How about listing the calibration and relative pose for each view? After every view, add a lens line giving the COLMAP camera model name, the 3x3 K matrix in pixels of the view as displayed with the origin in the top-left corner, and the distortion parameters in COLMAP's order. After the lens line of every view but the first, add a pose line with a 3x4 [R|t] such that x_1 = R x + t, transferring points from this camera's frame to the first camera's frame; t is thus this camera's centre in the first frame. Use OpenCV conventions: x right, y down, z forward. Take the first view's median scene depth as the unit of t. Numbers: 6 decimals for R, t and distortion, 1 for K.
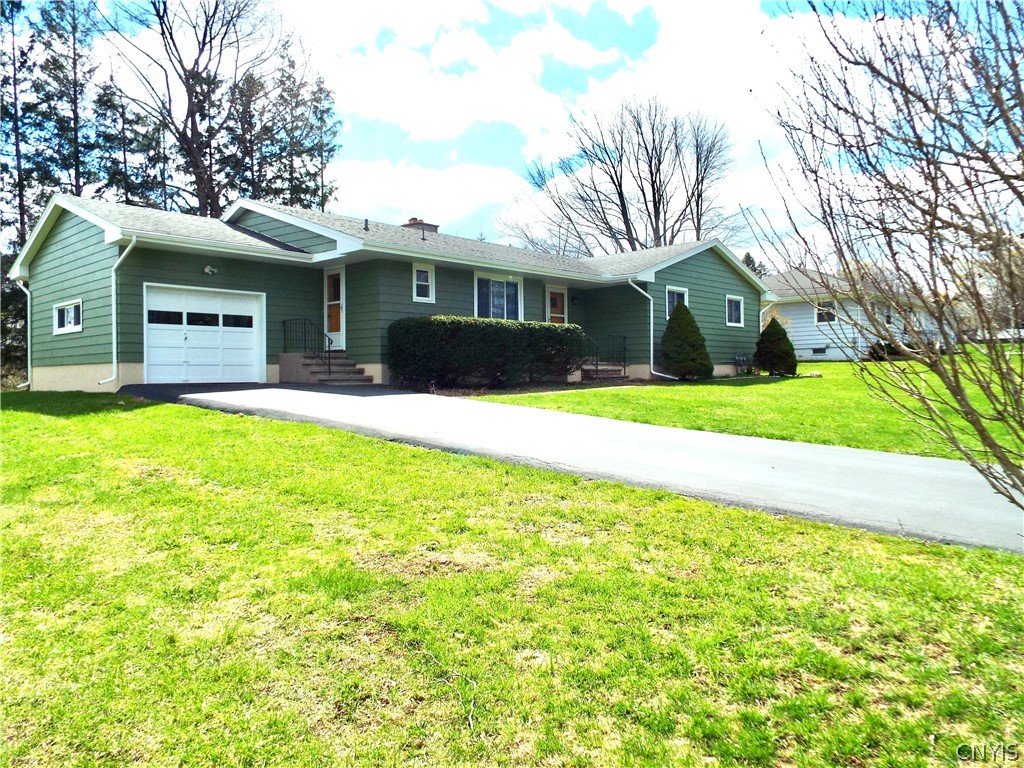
lens RADIAL K [[749.8, 0, 512.0], [0, 749.8, 384.0], [0, 0, 1]] dist [0.005939, 0.002290]
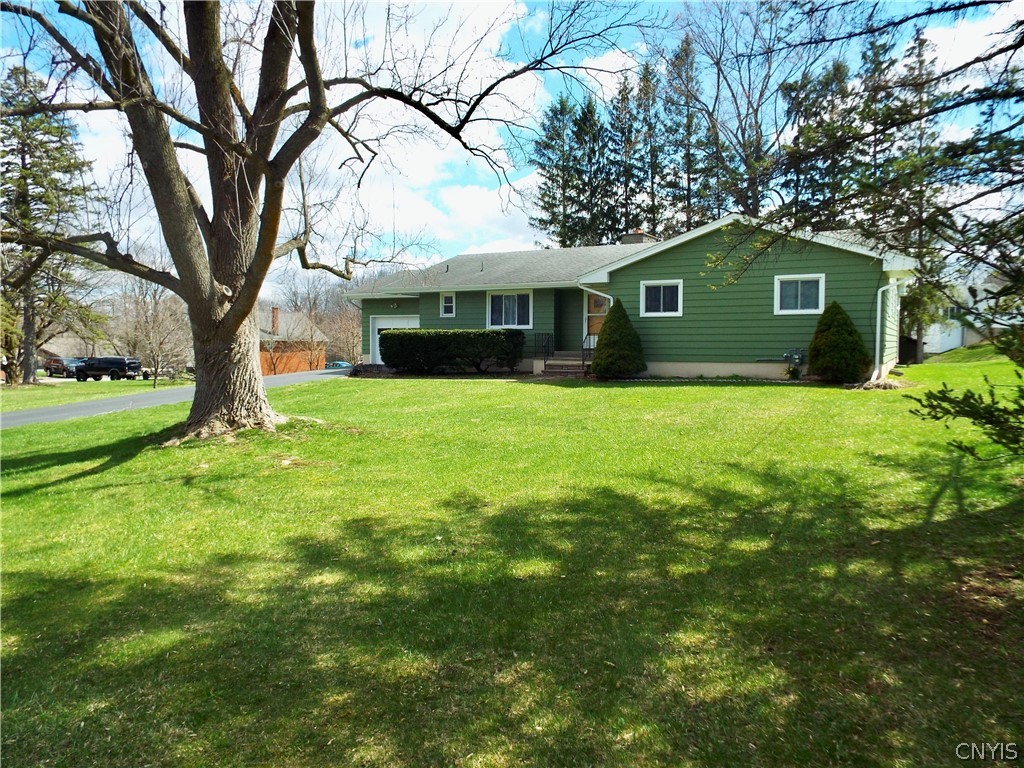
lens RADIAL K [[749.8, 0, 512.0], [0, 749.8, 384.0], [0, 0, 1]] dist [0.005939, 0.002290]
pose [[0.260816, 0.064951, -0.963201, 1.301018], [-0.017757, 0.997888, 0.062482, -0.064783], [0.965225, 0.000807, 0.261418, 0.668069]]
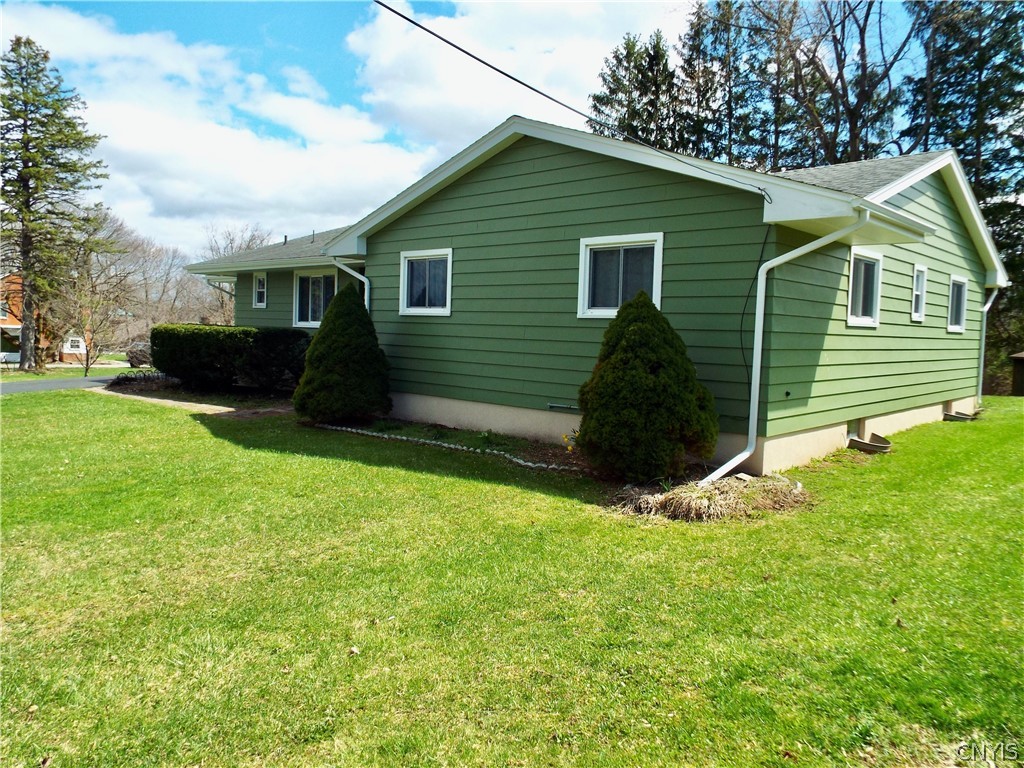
lens RADIAL K [[732.8, 0, 512.0], [0, 732.8, 384.0], [0, 0, 1]] dist [-0.004497, -0.003698]
pose [[0.015526, 0.089922, -0.995828, 0.885854], [-0.042486, 0.995108, 0.089194, -0.100188], [0.998976, 0.040924, 0.019270, 1.245817]]
